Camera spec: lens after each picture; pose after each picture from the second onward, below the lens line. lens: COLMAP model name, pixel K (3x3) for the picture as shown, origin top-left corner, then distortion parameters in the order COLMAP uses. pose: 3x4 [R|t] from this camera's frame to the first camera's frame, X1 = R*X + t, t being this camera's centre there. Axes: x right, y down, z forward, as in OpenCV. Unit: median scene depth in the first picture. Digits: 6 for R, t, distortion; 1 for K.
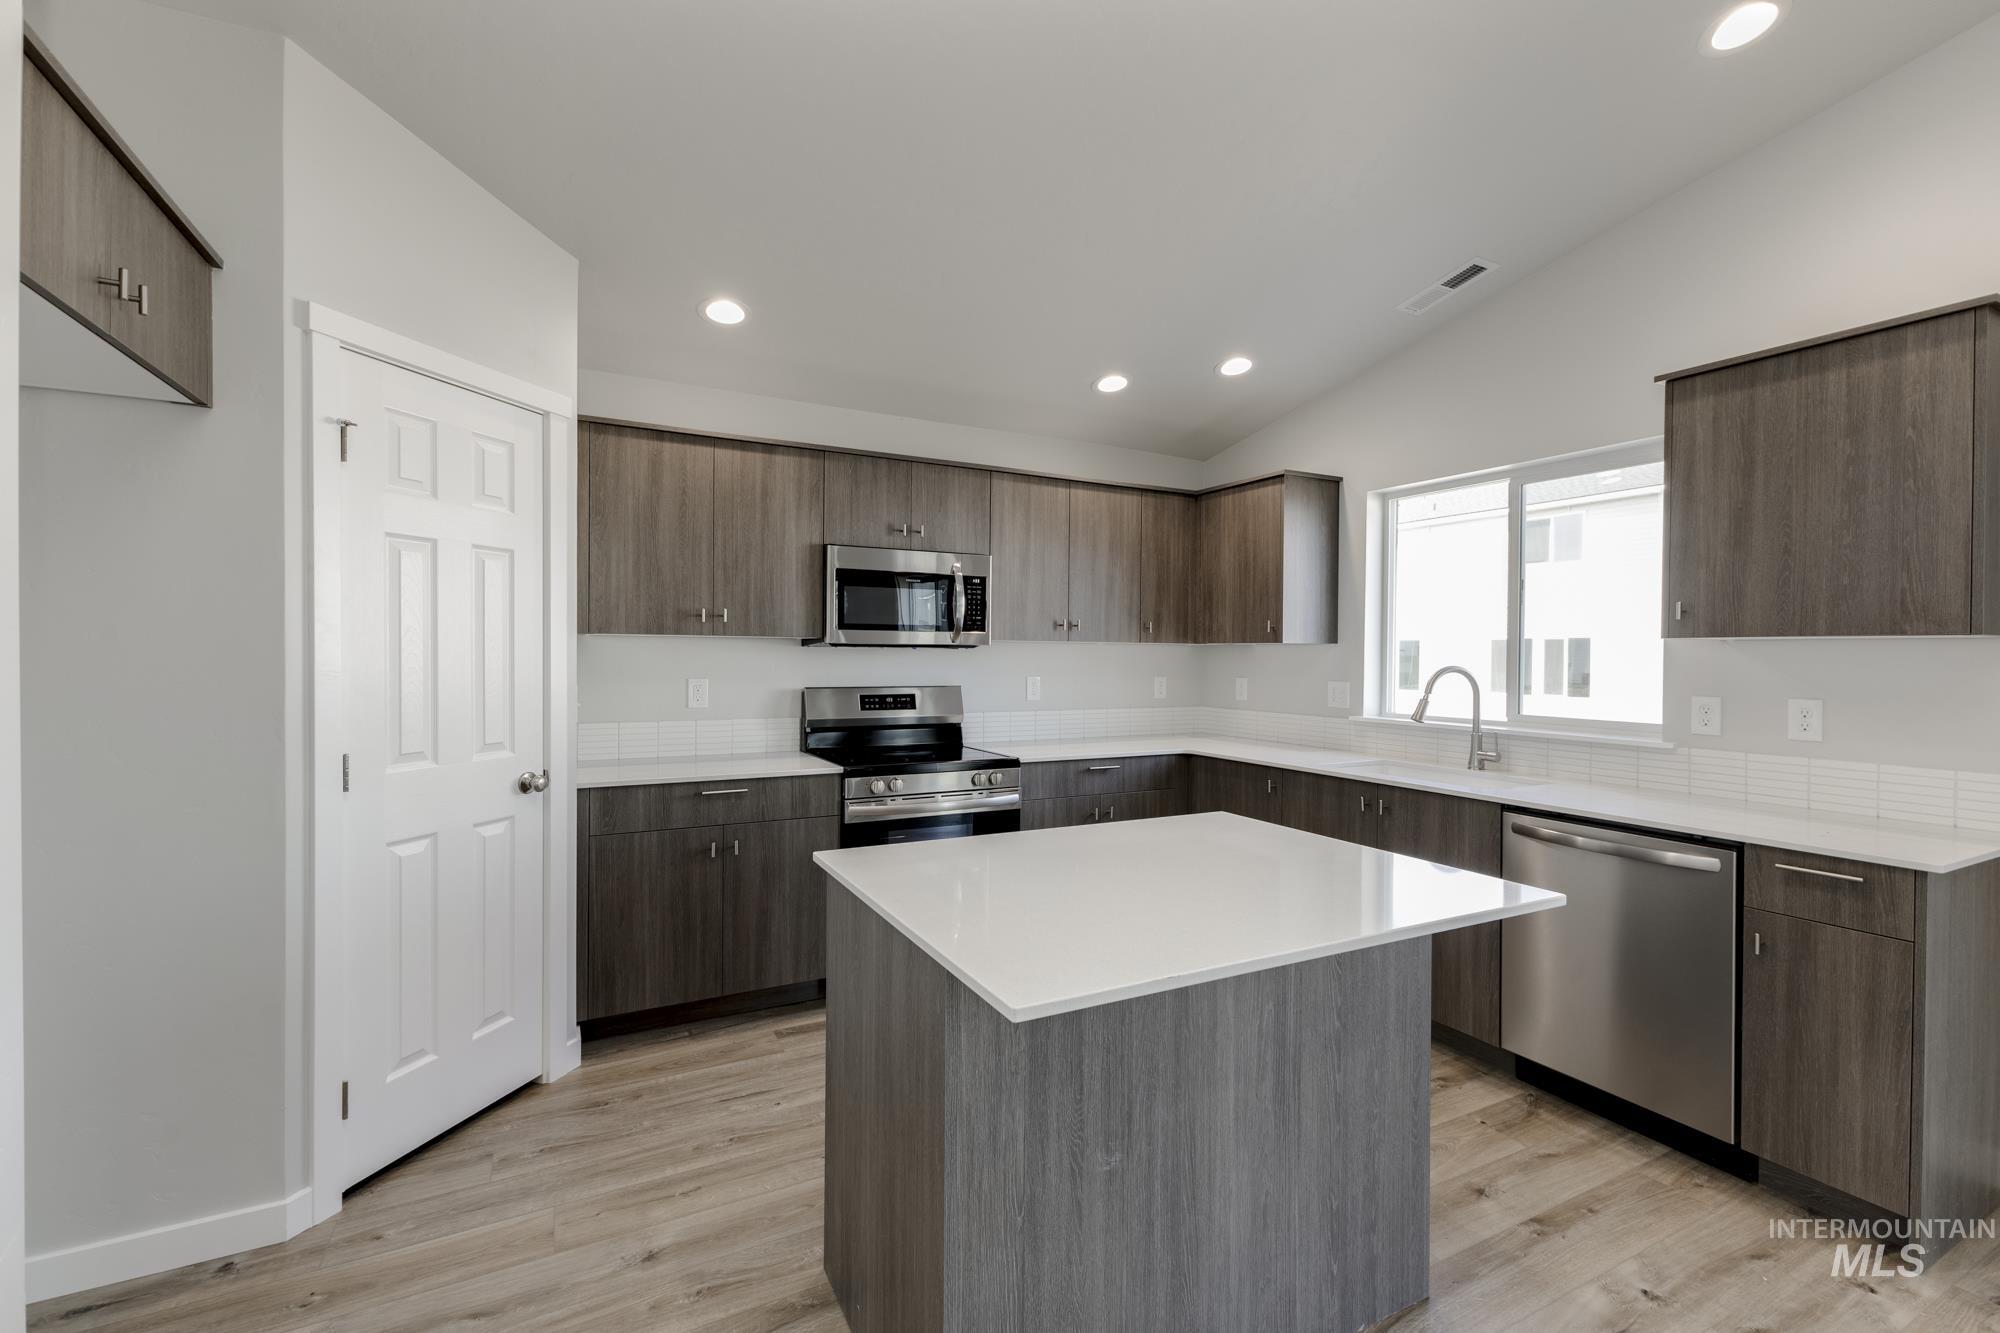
lens RADIAL K [[875.7, 0, 988.6], [0, 875.7, 658.3], [0, 0, 1]] dist [0.011438, -0.001942]
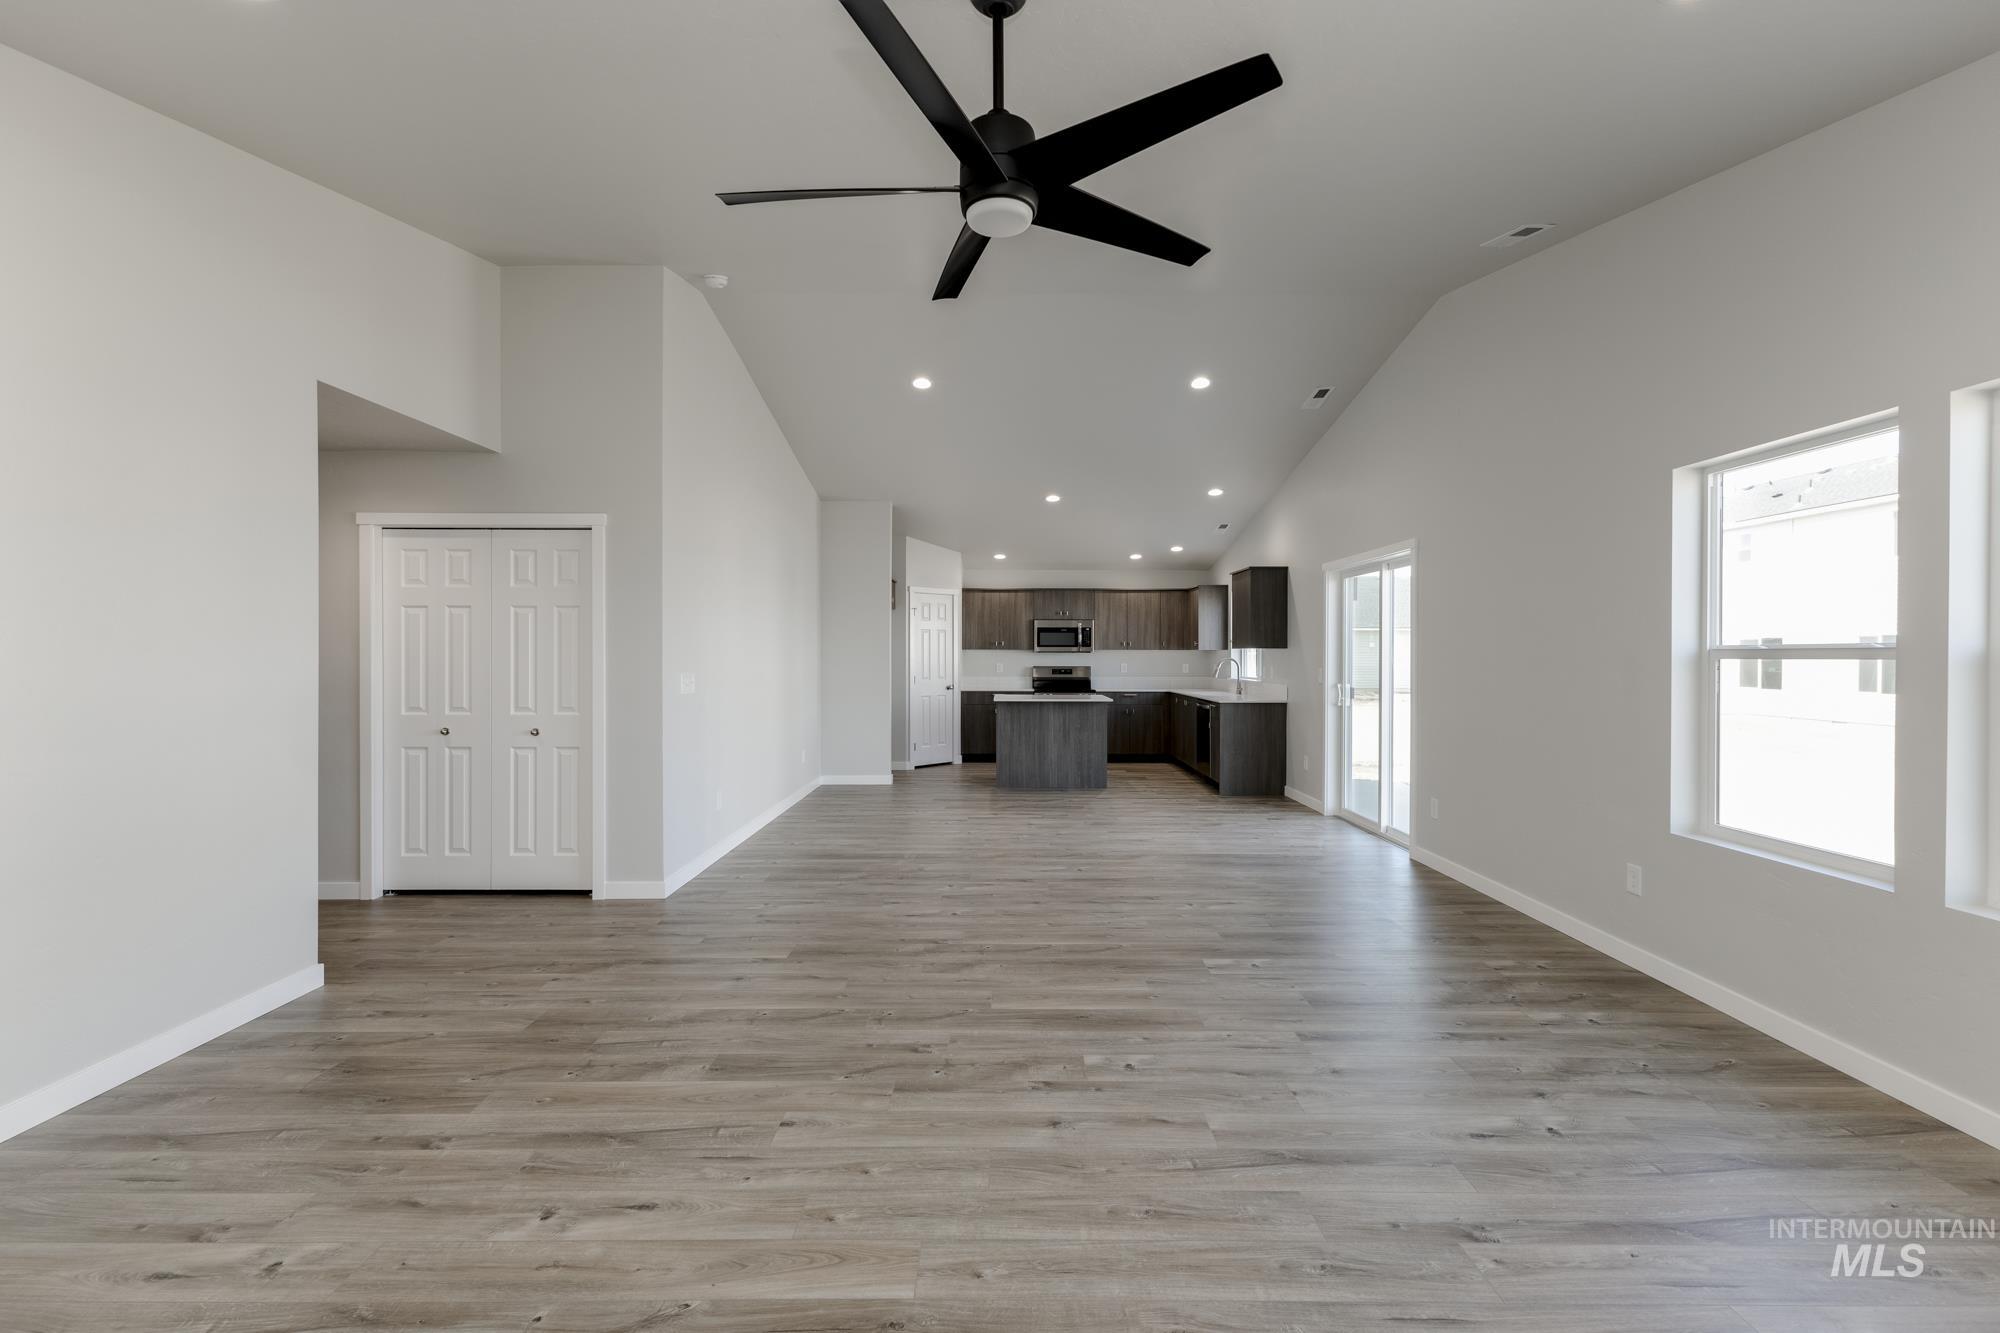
lens RADIAL K [[875.7, 0, 960.7], [0, 875.7, 648.4], [0, 0, 1]] dist [0.011438, -0.001942]
pose [[0.873035, -0.008083, -0.487590, 1.399087], [0.001813, 0.999910, -0.013330, 0.016300], [0.487654, 0.010754, 0.872971, -2.341230]]
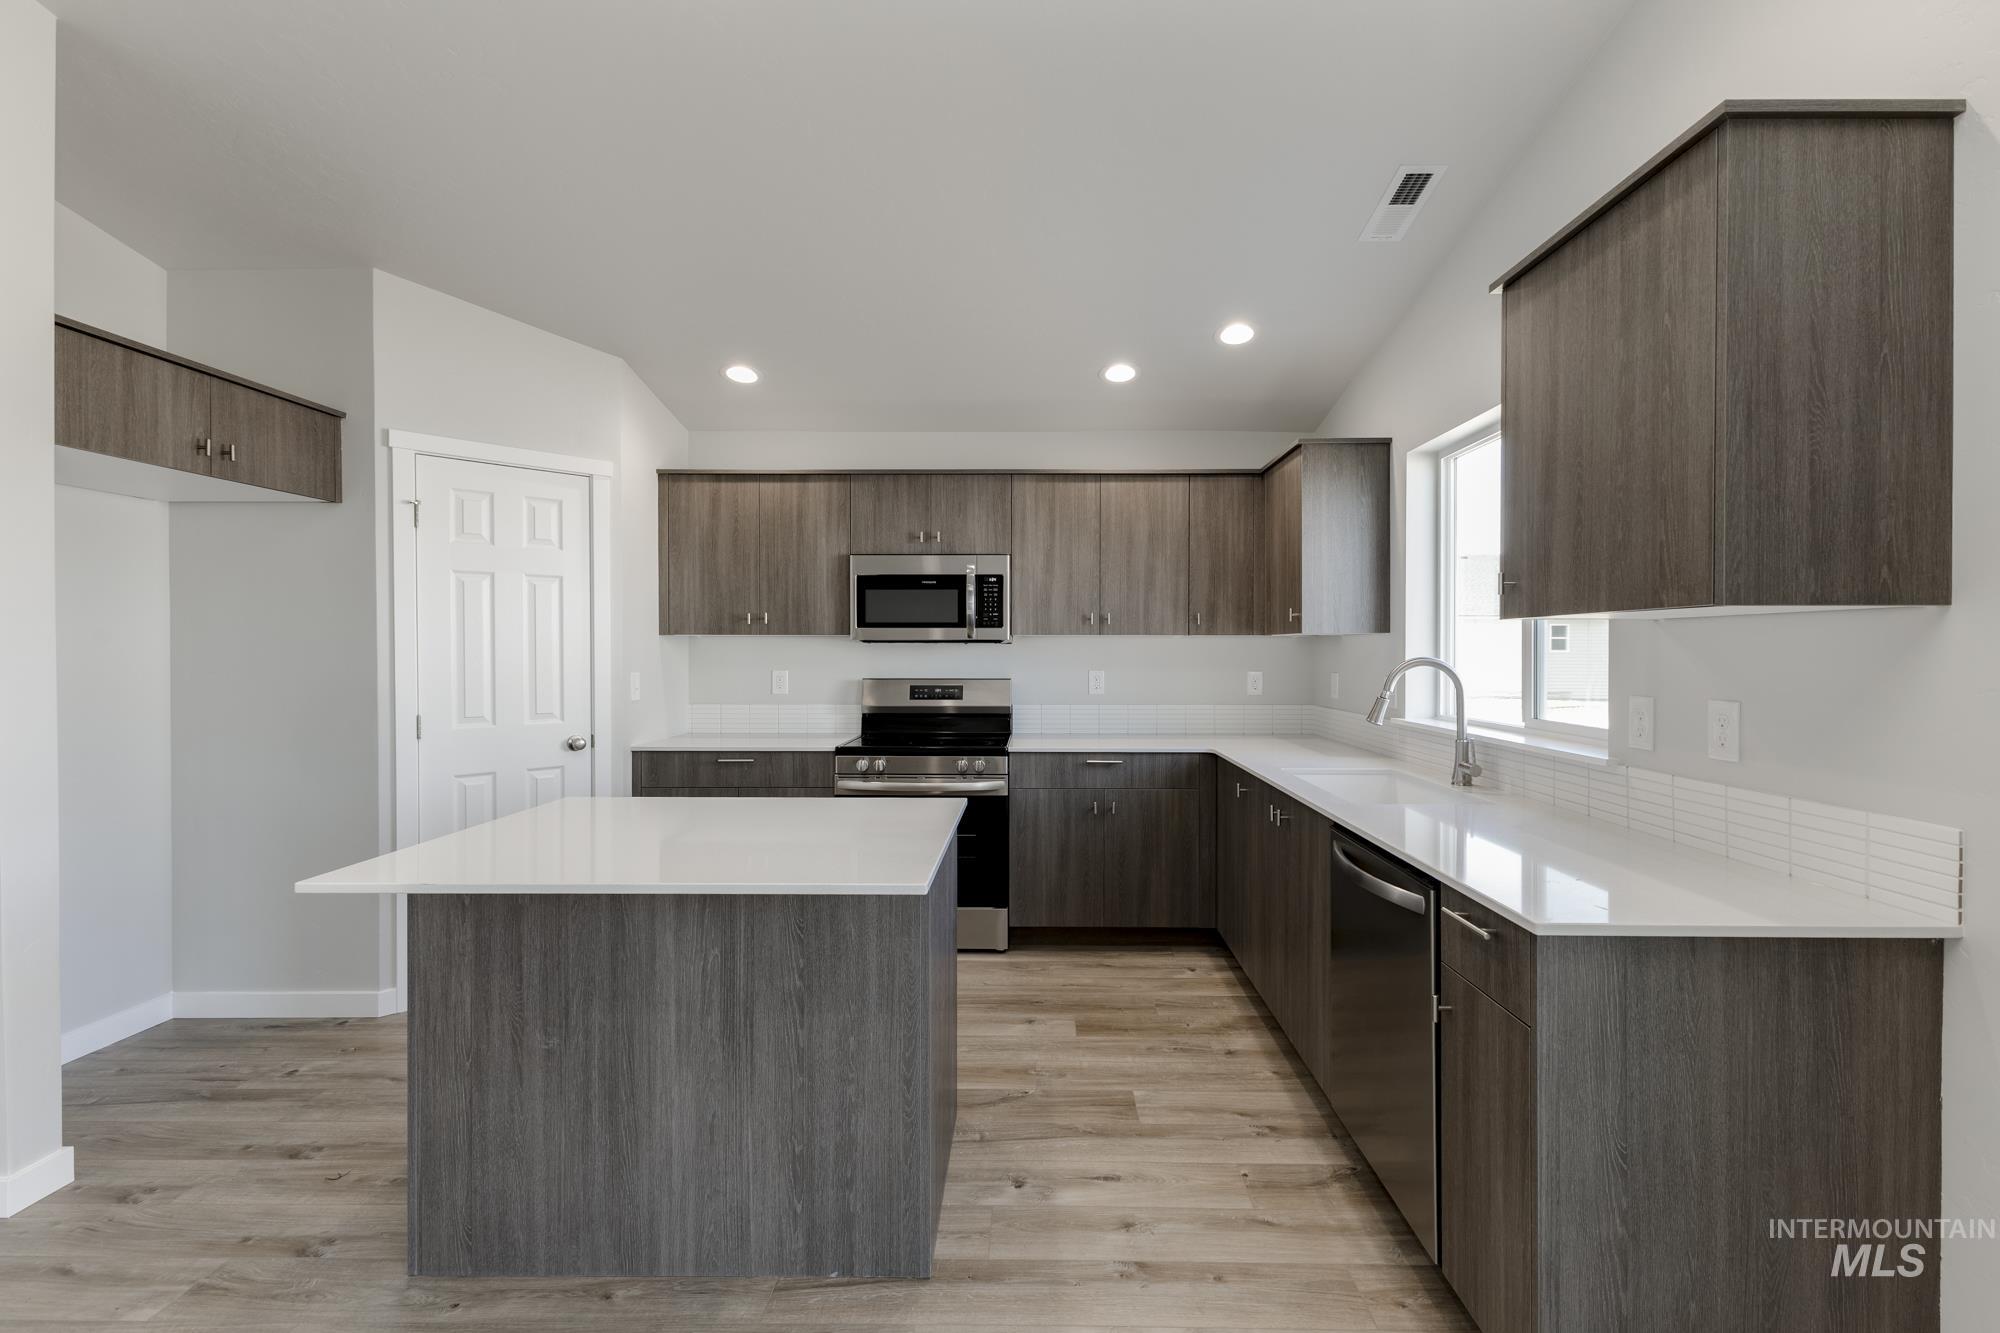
lens RADIAL K [[875.7, 0, 1005.5], [0, 875.7, 654.1], [0, 0, 1]] dist [0.011438, -0.001942]
pose [[0.877751, -0.005120, -0.479090, 0.693345], [0.003920, 0.999986, -0.003504, 0.008042], [0.479101, 0.001198, 0.877759, 0.101466]]
